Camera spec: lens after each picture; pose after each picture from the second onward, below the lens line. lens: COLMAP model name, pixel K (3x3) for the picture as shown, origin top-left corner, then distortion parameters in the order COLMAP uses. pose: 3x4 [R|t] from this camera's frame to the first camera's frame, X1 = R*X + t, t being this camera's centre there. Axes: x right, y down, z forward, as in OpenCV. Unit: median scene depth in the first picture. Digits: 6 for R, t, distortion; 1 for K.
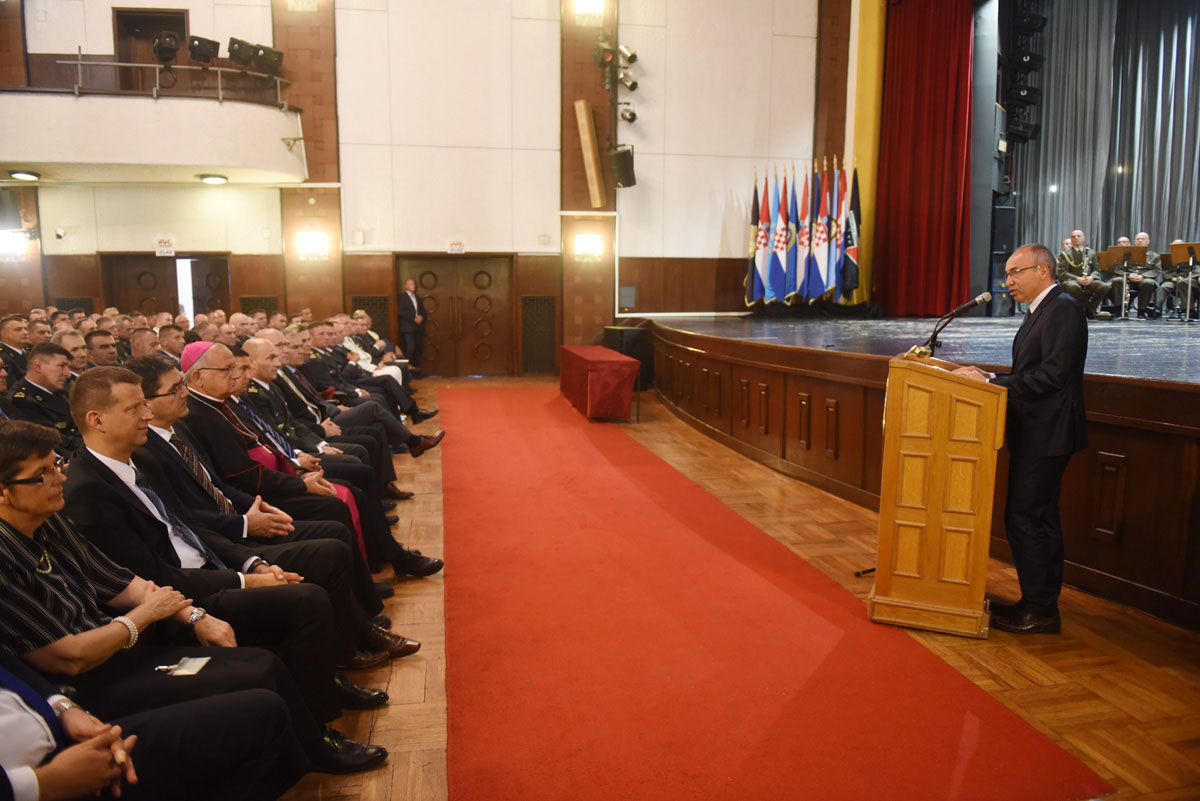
lens RADIAL K [[842.2, 0, 600.0], [0, 842.2, 400.5], [0, 0, 1]] dist [-0.043416, 0.000437]
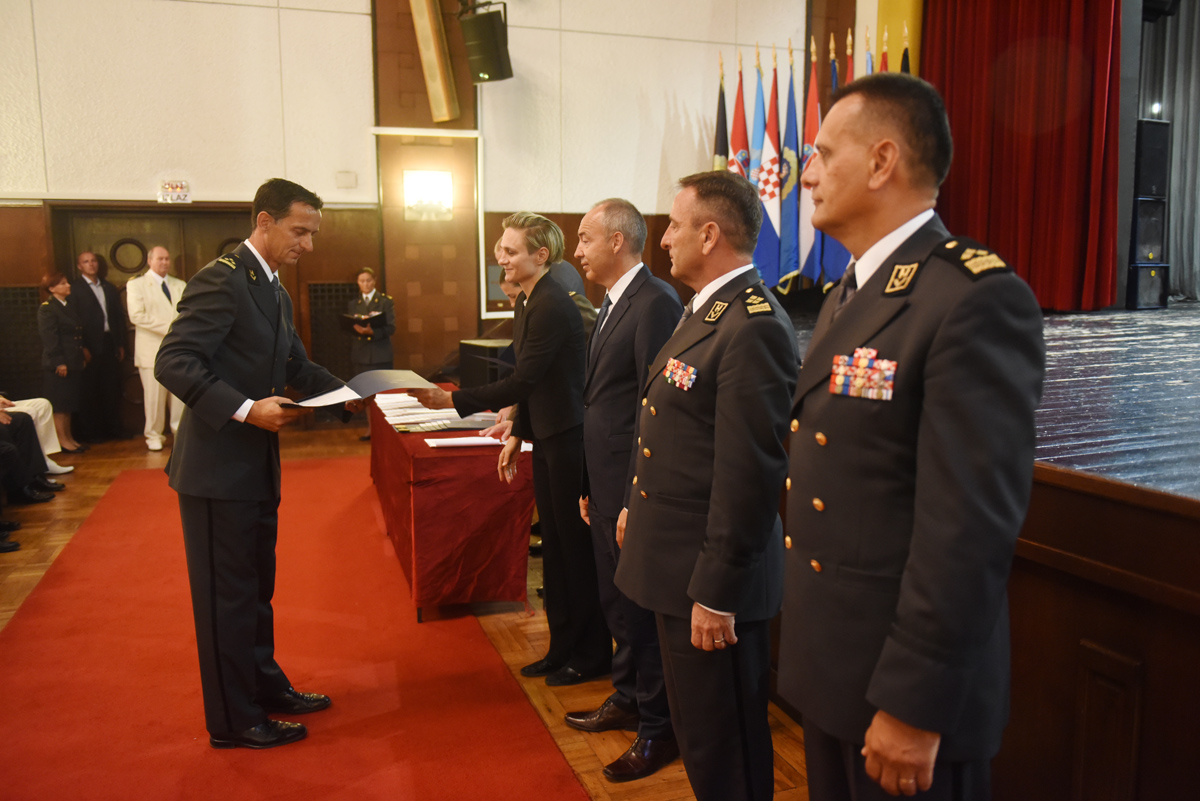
lens RADIAL K [[942.7, 0, 600.0], [0, 942.7, 400.5], [0, 0, 1]] dist [-0.025833, 0.000154]
pose [[0.990023, -0.027589, 0.138182, 0.008660], [0.026742, 0.999611, 0.007983, -0.049349], [-0.138348, -0.004208, 0.990375, 0.380421]]
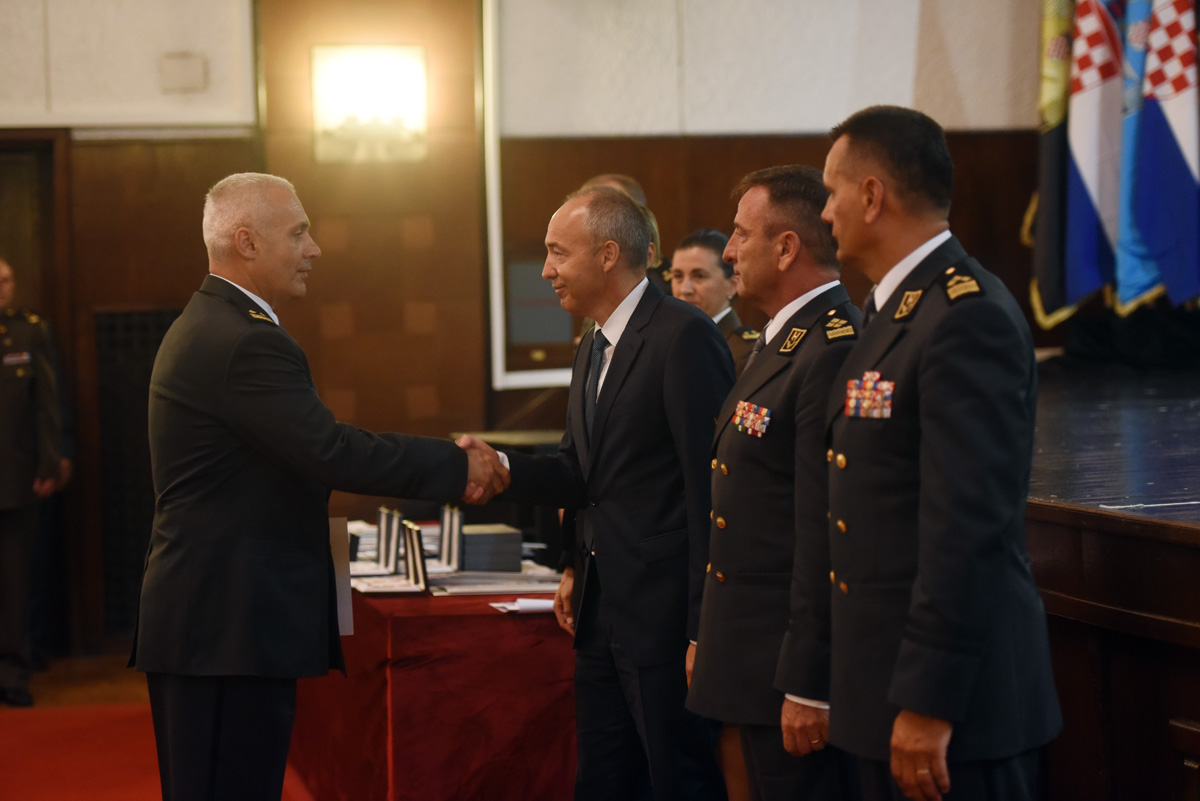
lens RADIAL K [[3013.7, 0, 600.0], [0, 3013.7, 400.5], [0, 0, 1]] dist [0.071744, 0.191680]
pose [[0.997952, -0.029548, 0.056741, -0.000182], [0.034204, 0.995968, -0.082934, -0.024793], [-0.054062, 0.084705, 0.994938, 0.156449]]
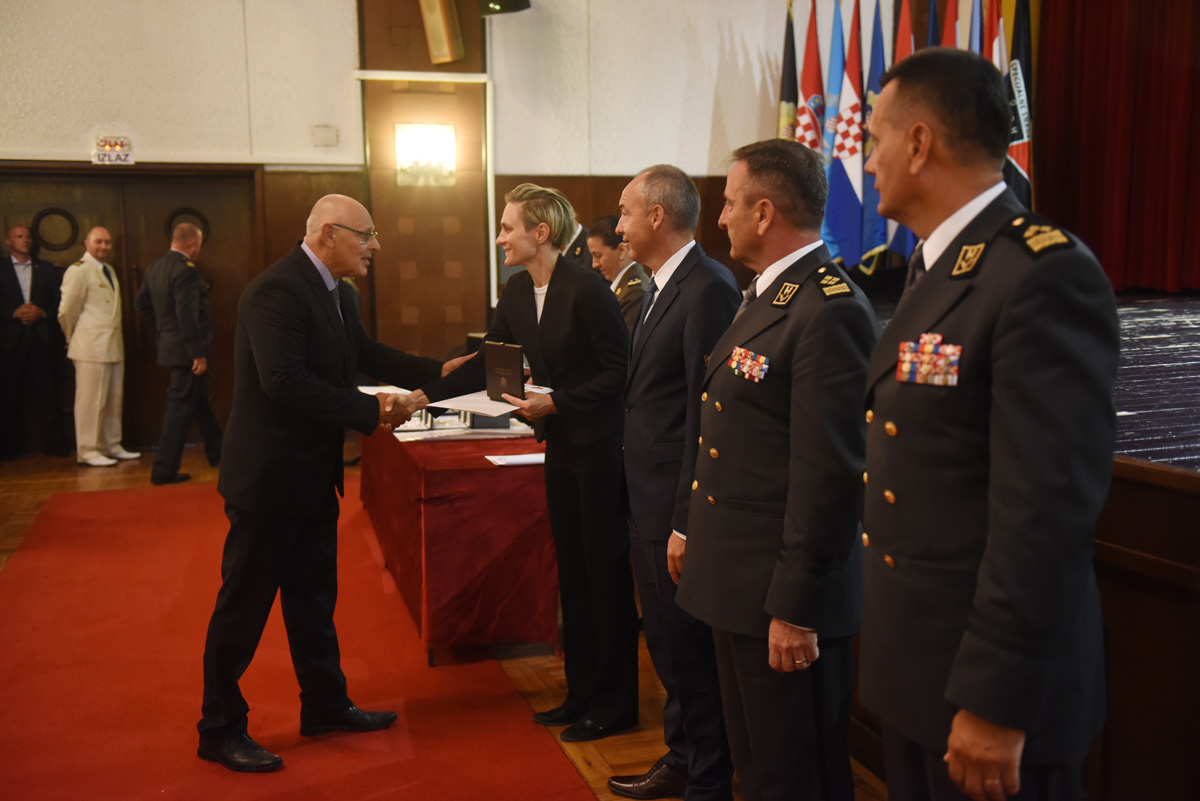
lens RADIAL K [[1216.1, 0, 598.6], [0, 1216.1, 384.2], [0, 0, 1]] dist [0.053732, 0.007177]
pose [[0.993447, -0.026715, 0.111128, 0.001798], [0.028672, 0.999460, -0.016045, -0.046996], [-0.110640, 0.019126, 0.993677, 0.354820]]
